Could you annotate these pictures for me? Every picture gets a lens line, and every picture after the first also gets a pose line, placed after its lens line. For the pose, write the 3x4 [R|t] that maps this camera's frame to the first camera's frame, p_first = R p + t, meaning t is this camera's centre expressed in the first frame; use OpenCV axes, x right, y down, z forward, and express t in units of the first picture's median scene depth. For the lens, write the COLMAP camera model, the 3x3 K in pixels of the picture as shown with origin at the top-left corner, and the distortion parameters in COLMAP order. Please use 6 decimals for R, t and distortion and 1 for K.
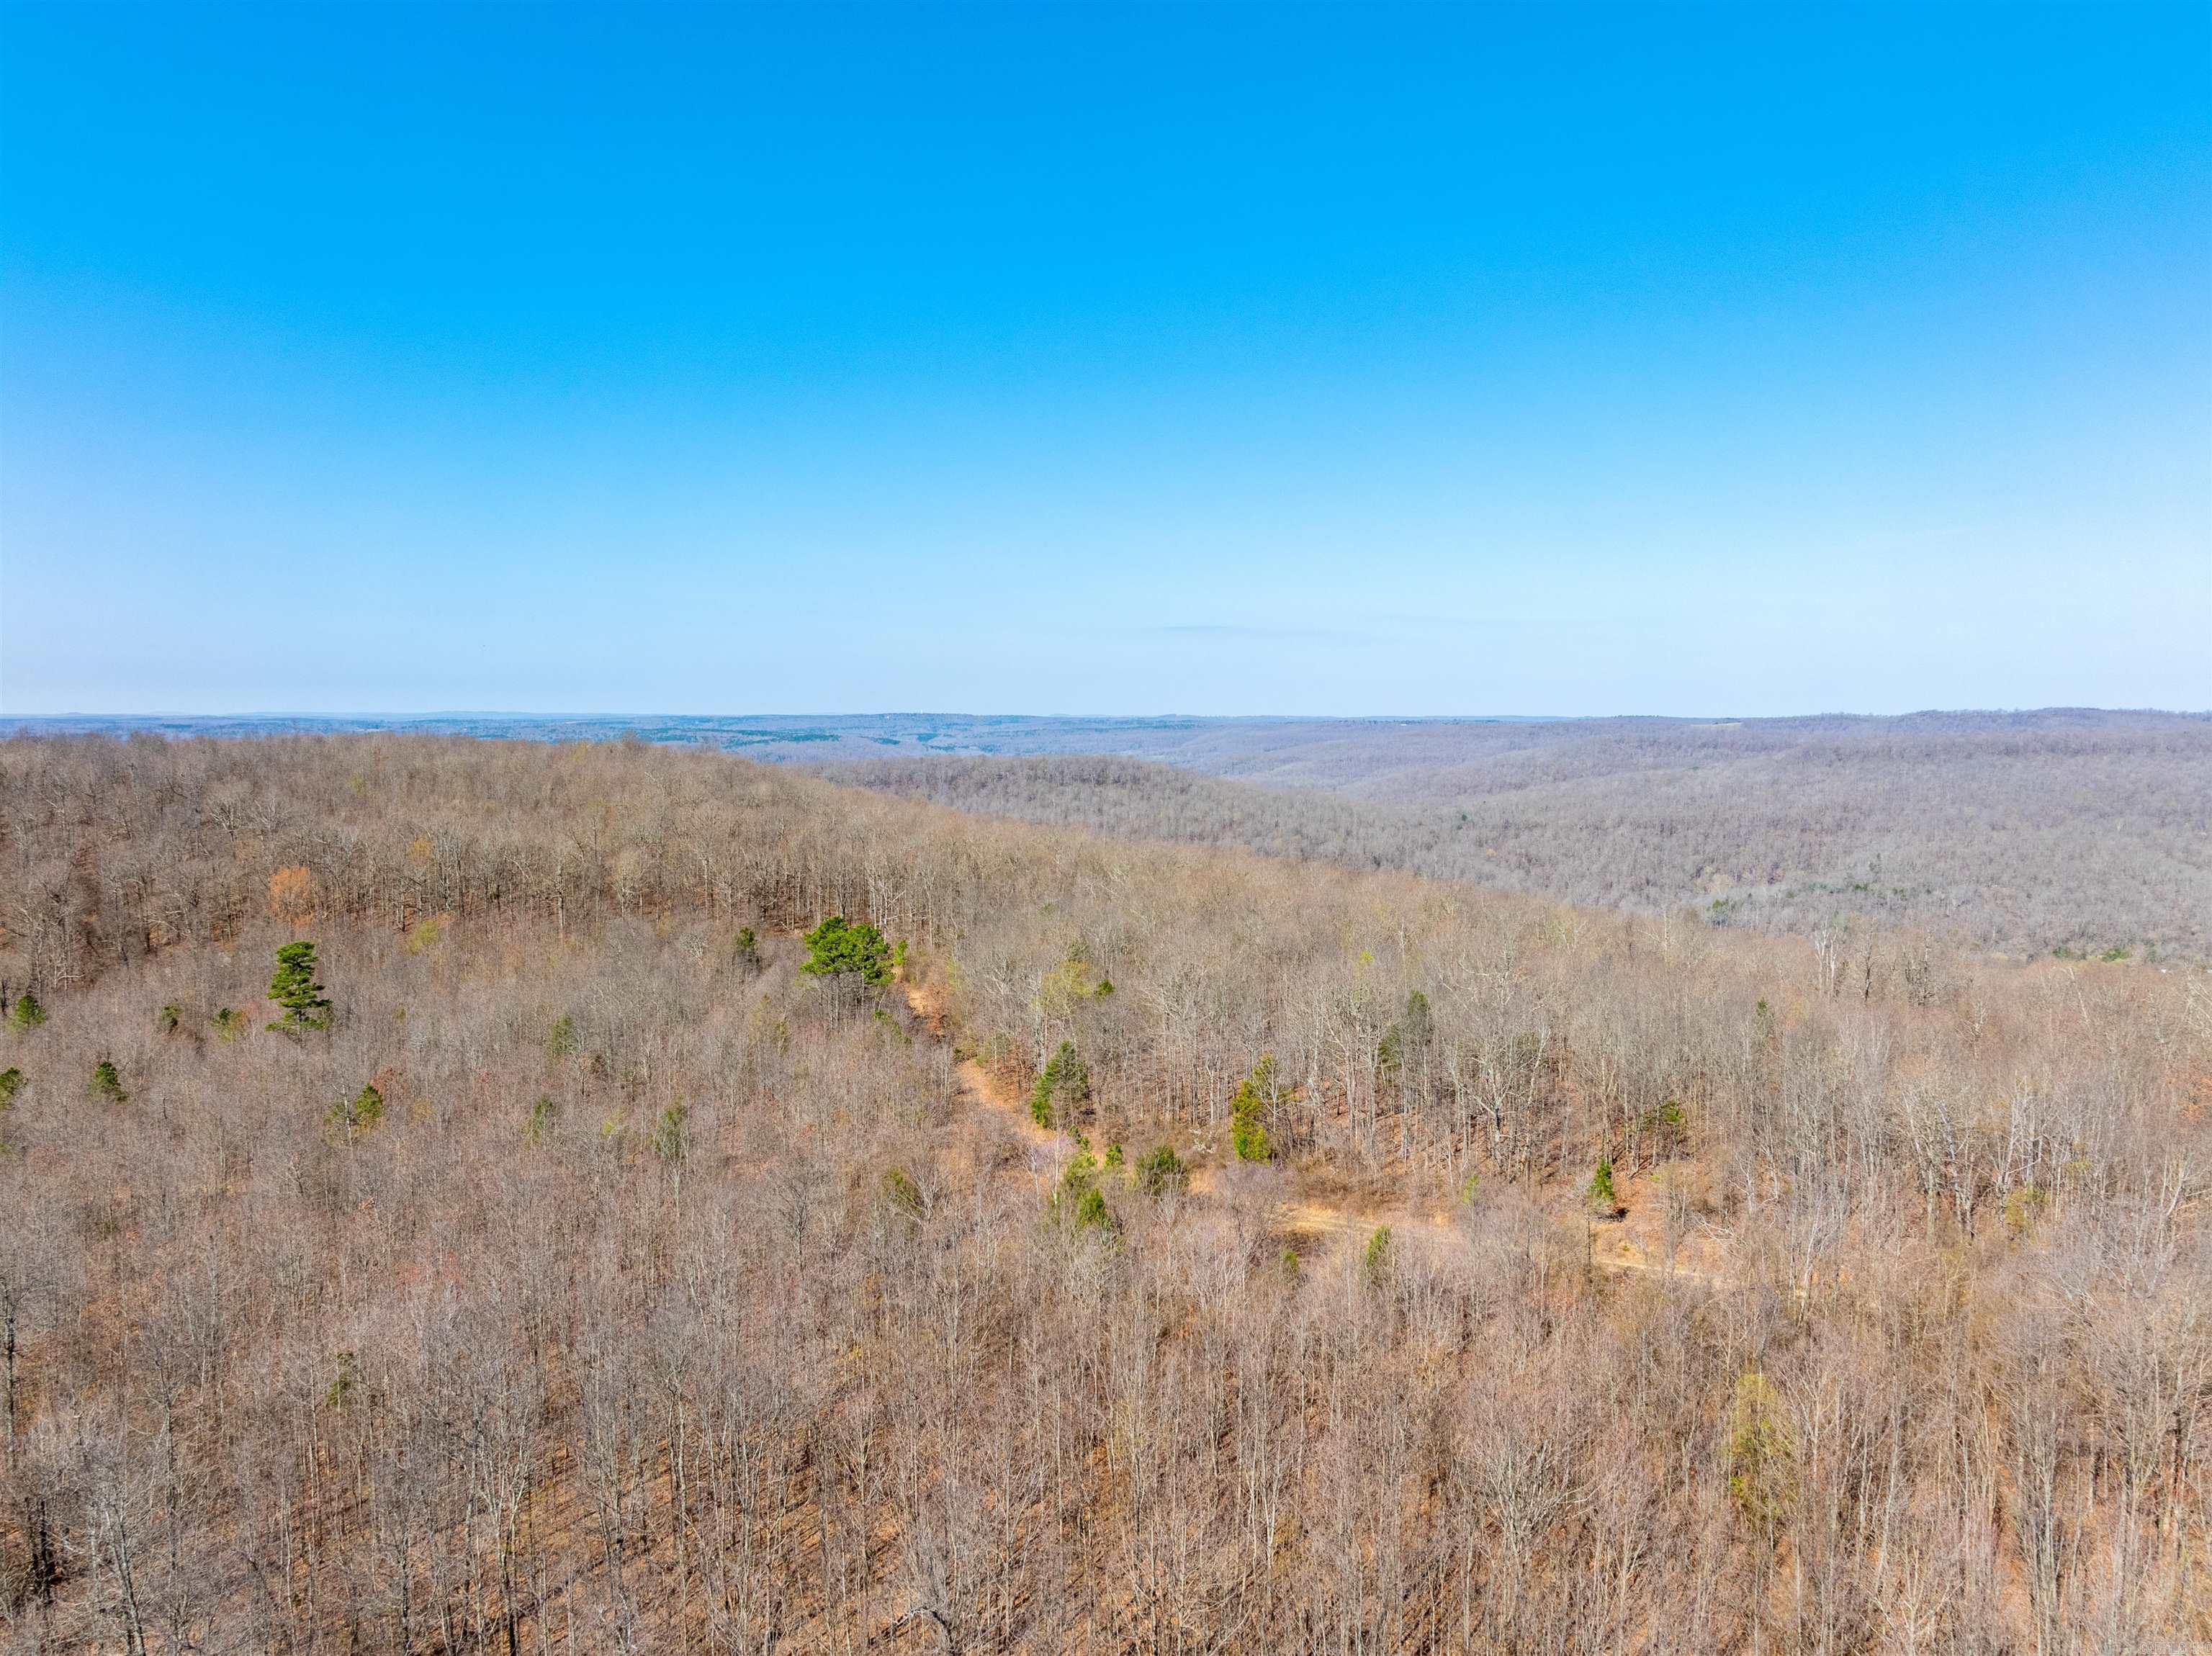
lens RADIAL K [[1559.8, 0, 1116.1], [0, 1559.8, 832.1], [0, 0, 1]] dist [-0.033116, 0.020773]
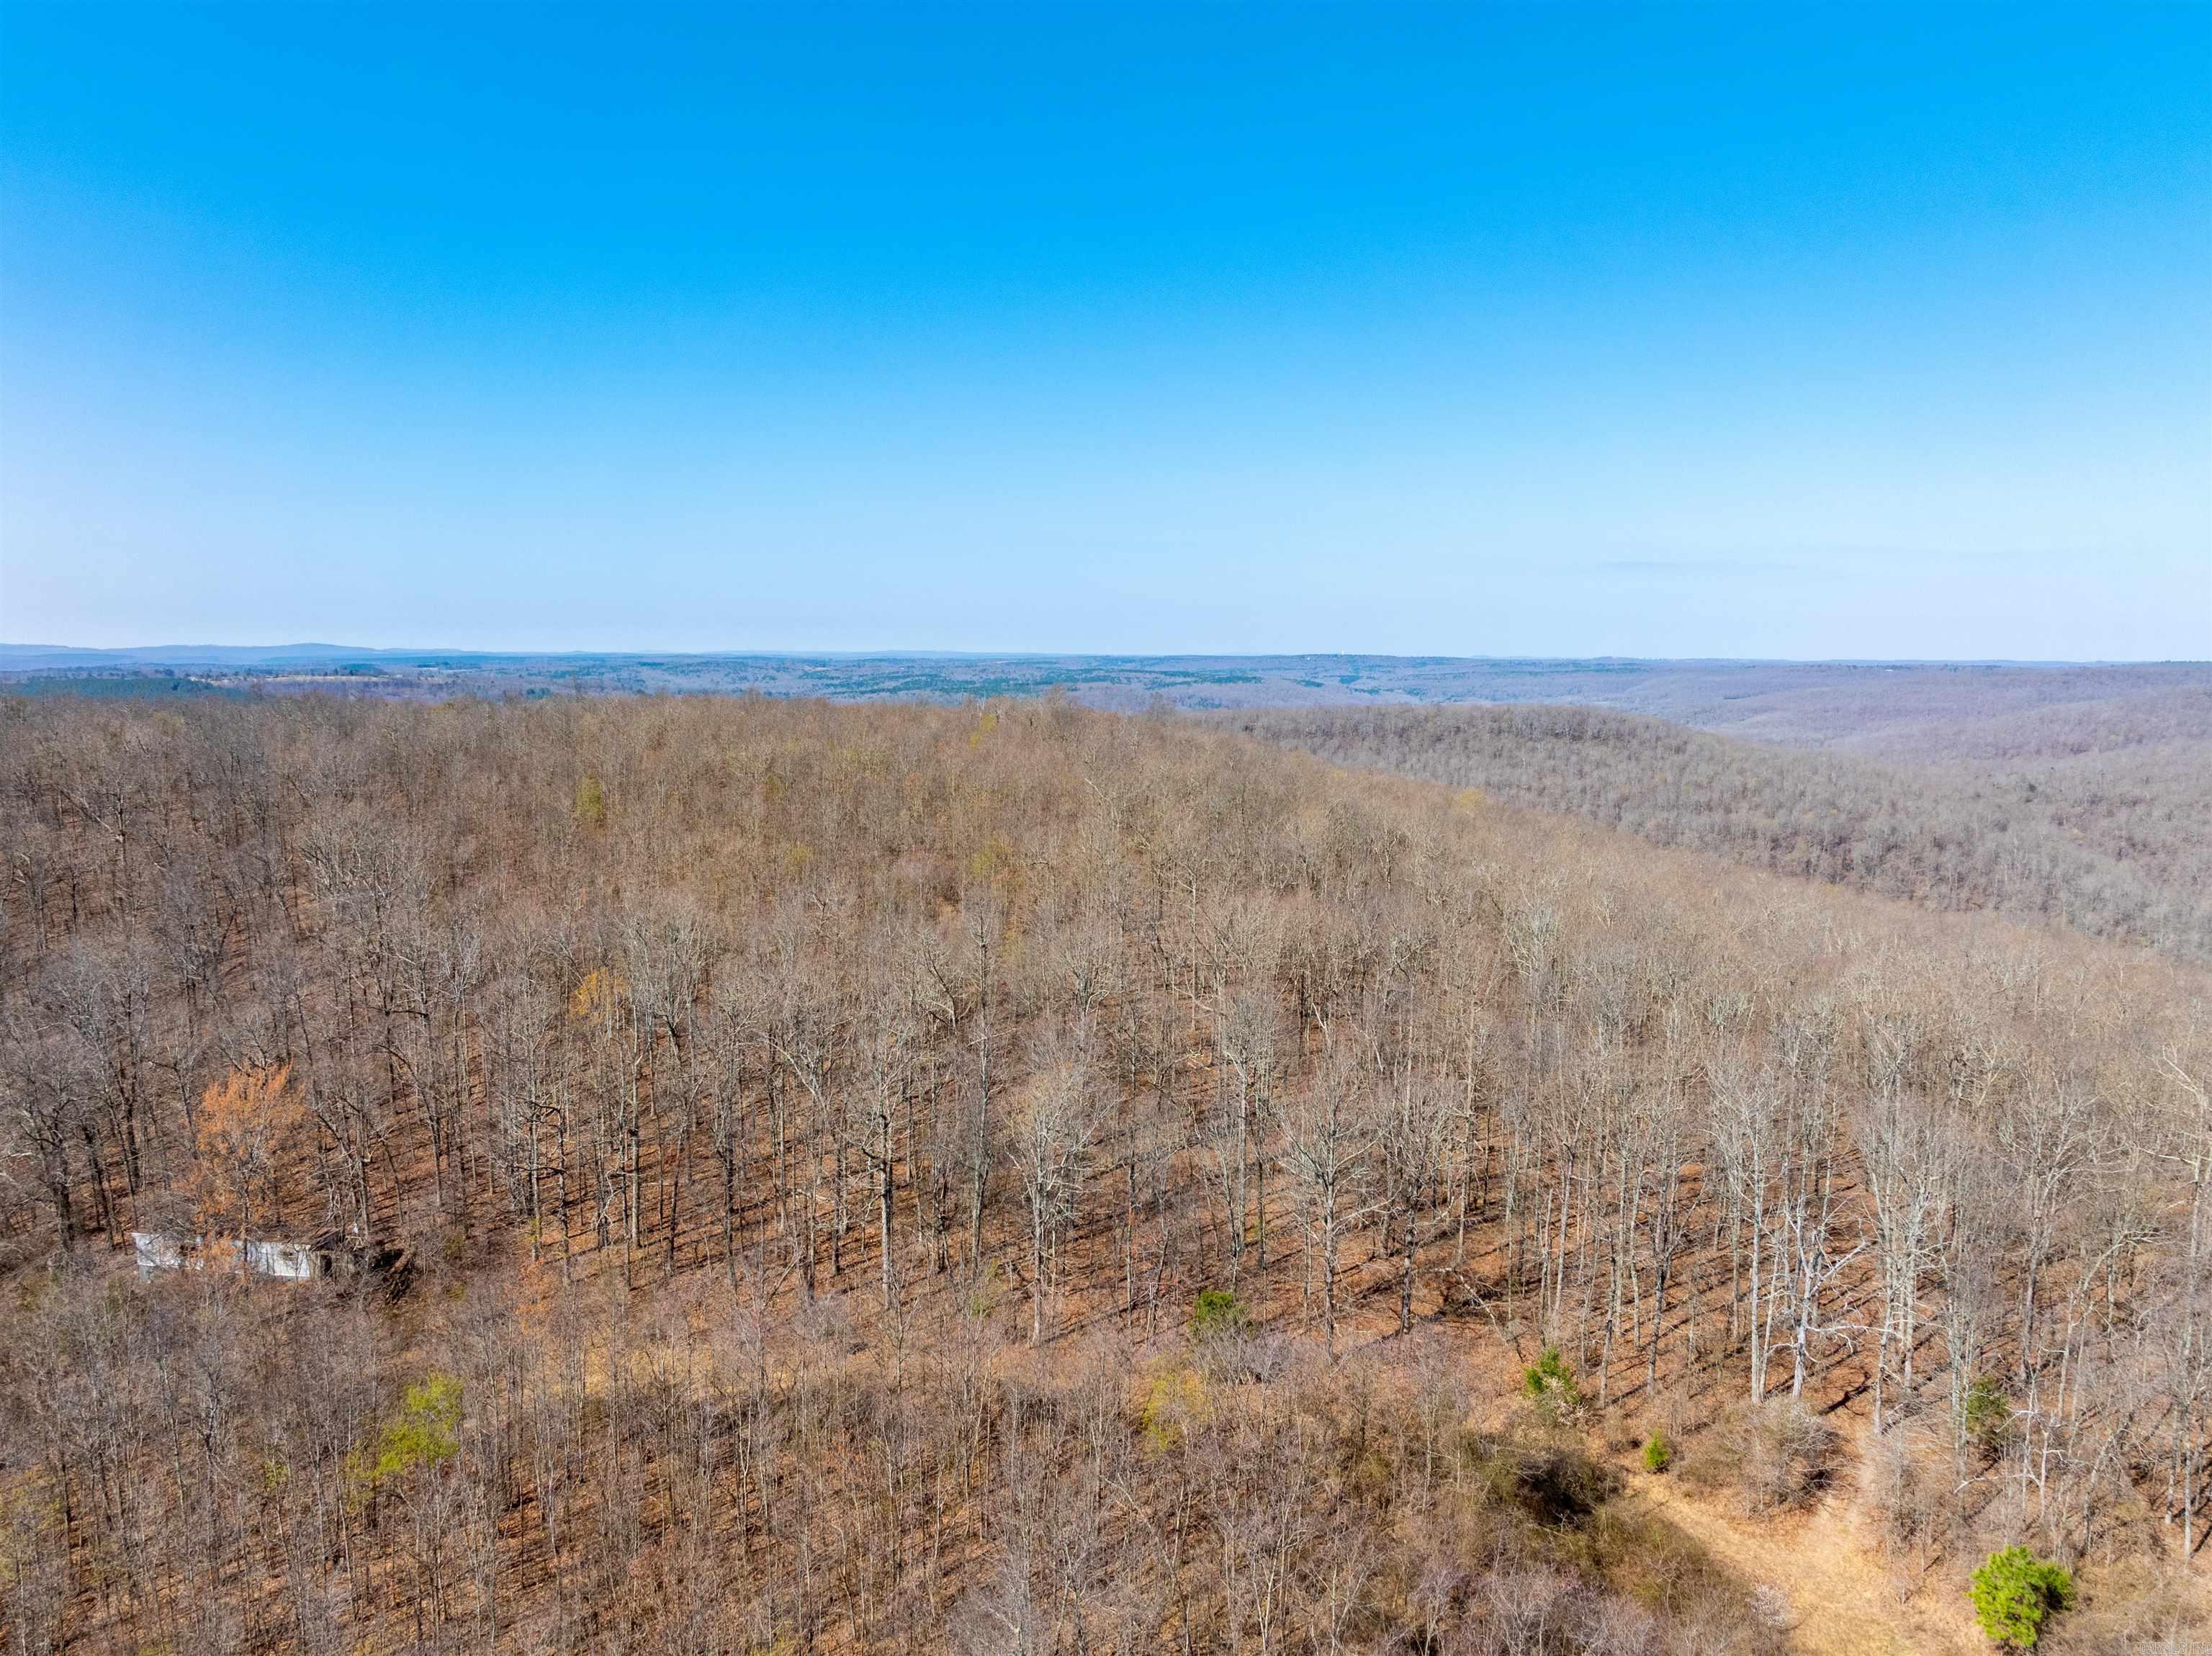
lens RADIAL K [[1559.8, 0, 1117.2], [0, 1559.8, 822.8], [0, 0, 1]] dist [-0.033116, 0.020773]
pose [[0.965626, 0.030767, -0.258110, -0.031878], [-0.022533, 0.999140, 0.034798, -0.009129], [0.258958, -0.027786, 0.965489, 0.100554]]
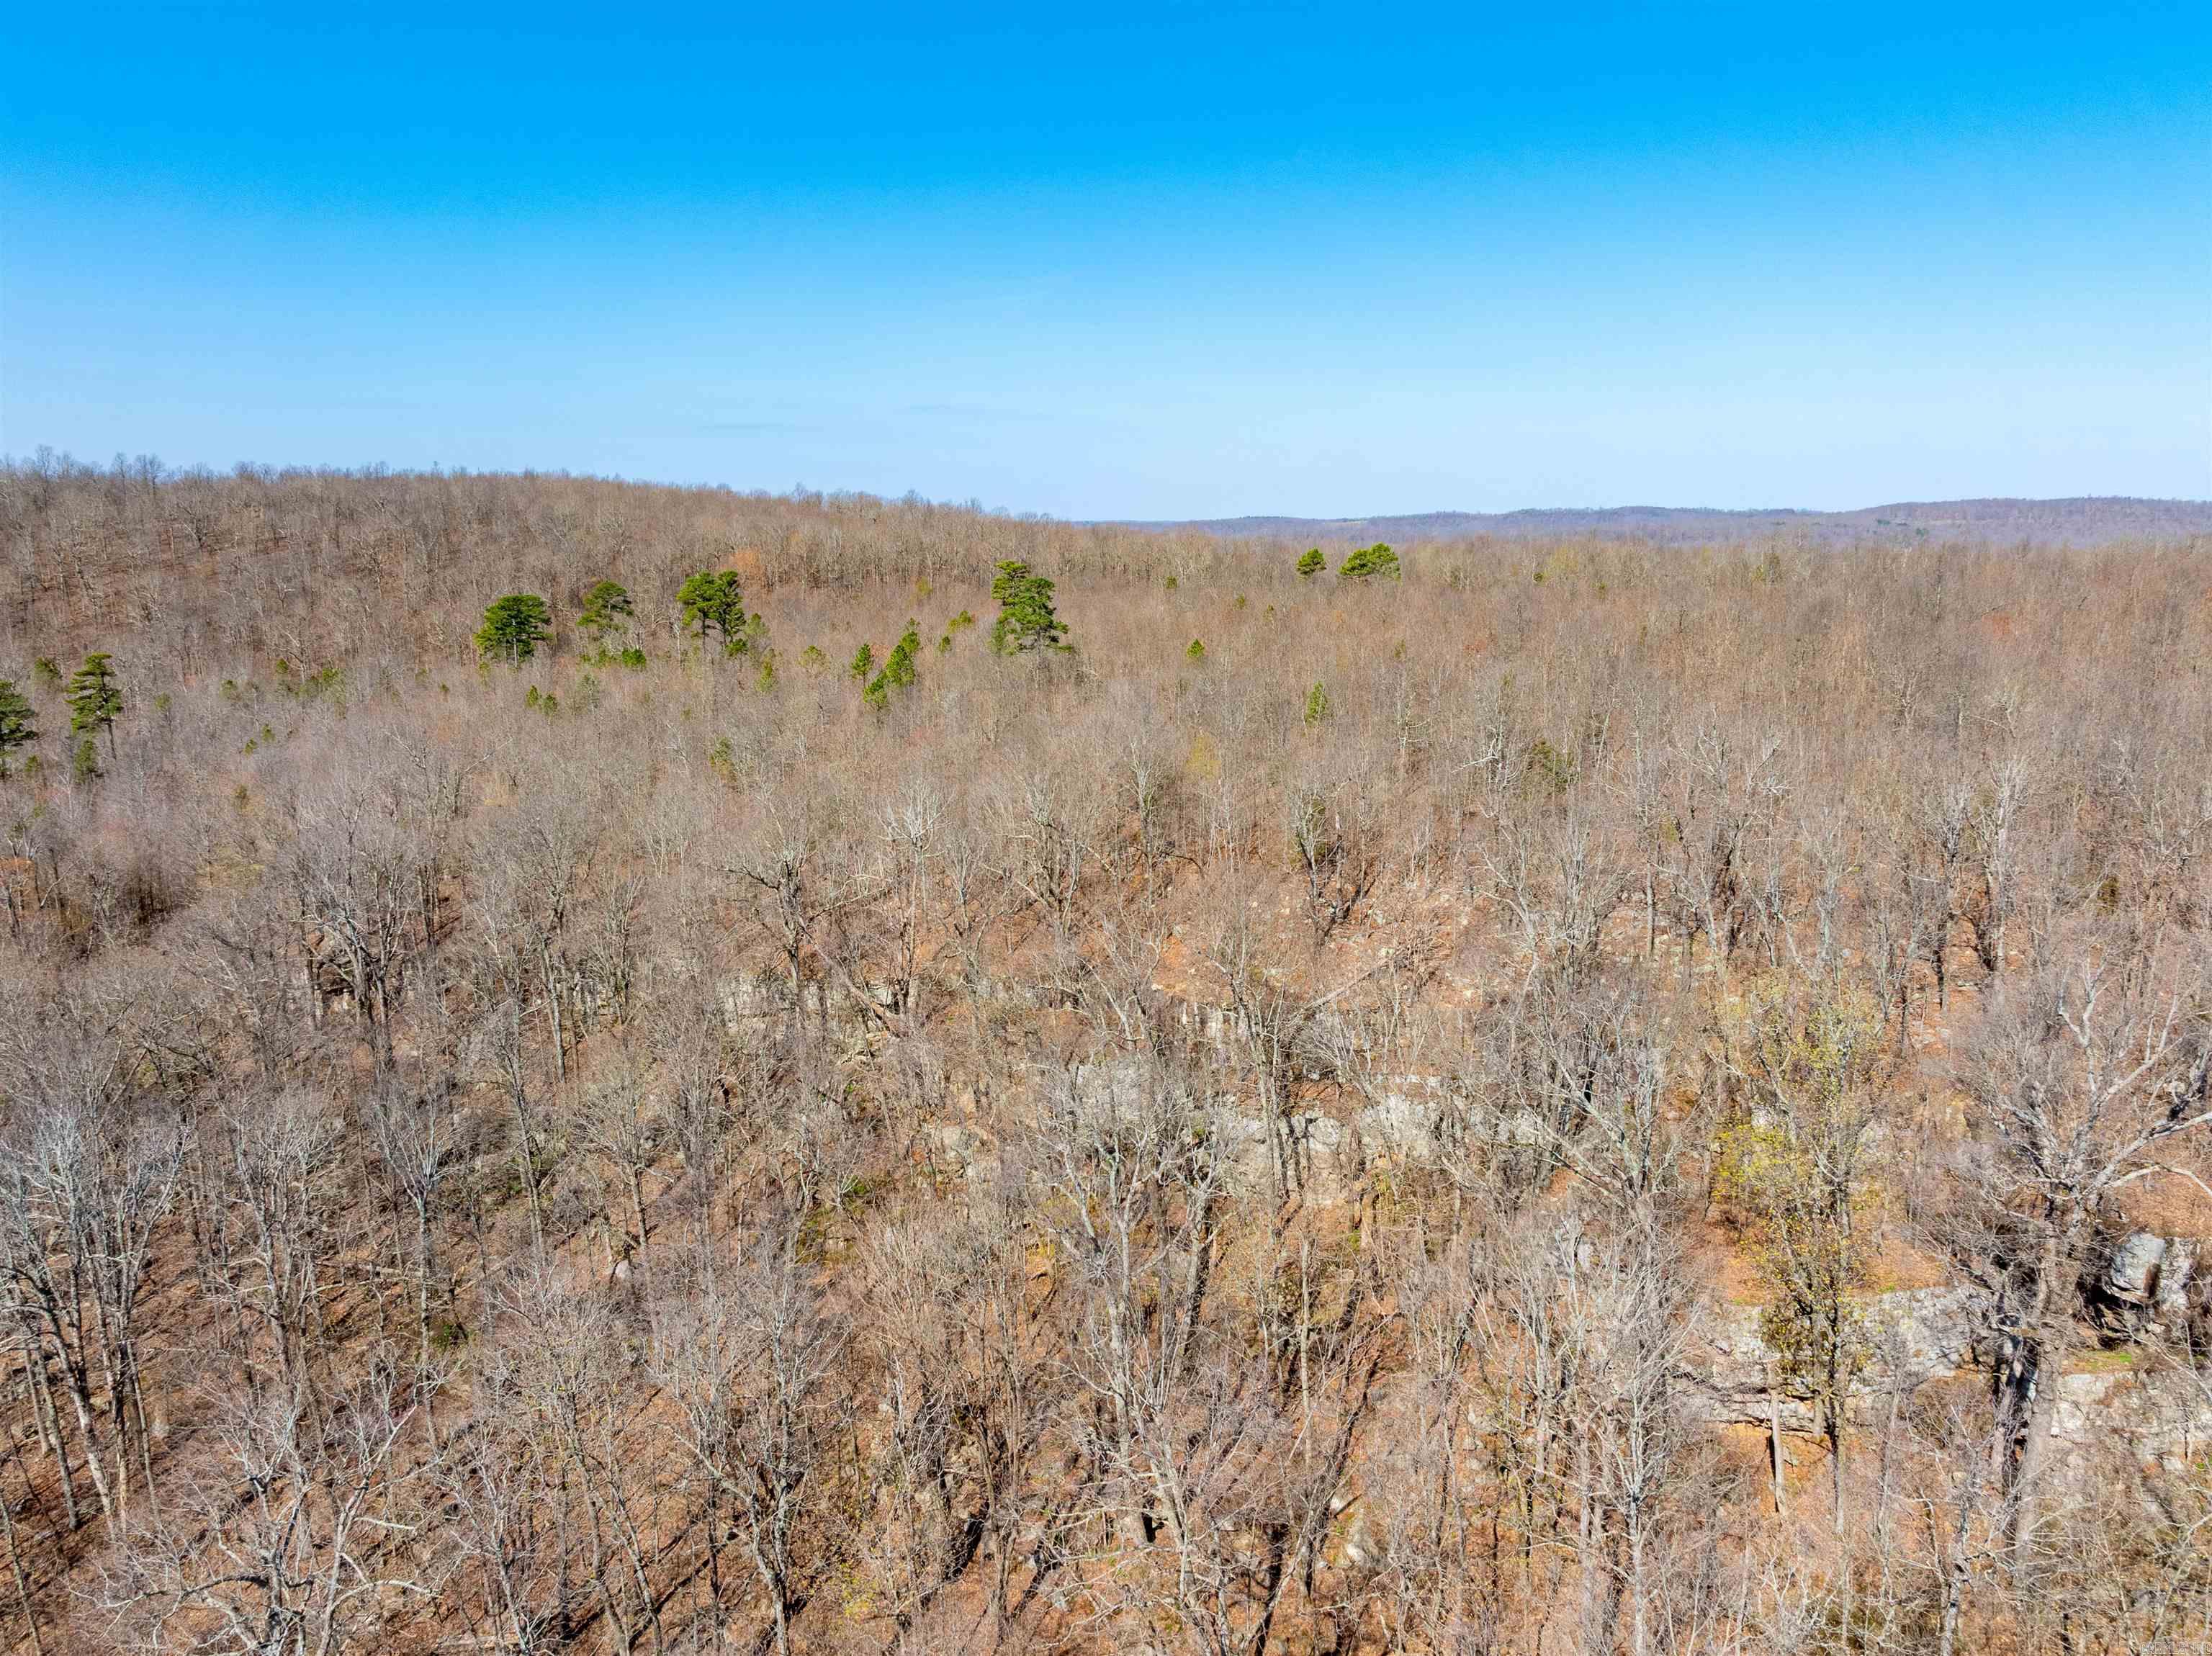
lens RADIAL K [[1559.8, 0, 1113.8], [0, 1559.8, 821.4], [0, 0, 1]] dist [-0.033116, 0.020773]
pose [[0.969616, -0.050644, 0.239334, -0.082094], [0.022976, 0.992865, 0.117011, 0.013119], [-0.243553, -0.107957, 0.963861, -0.047972]]
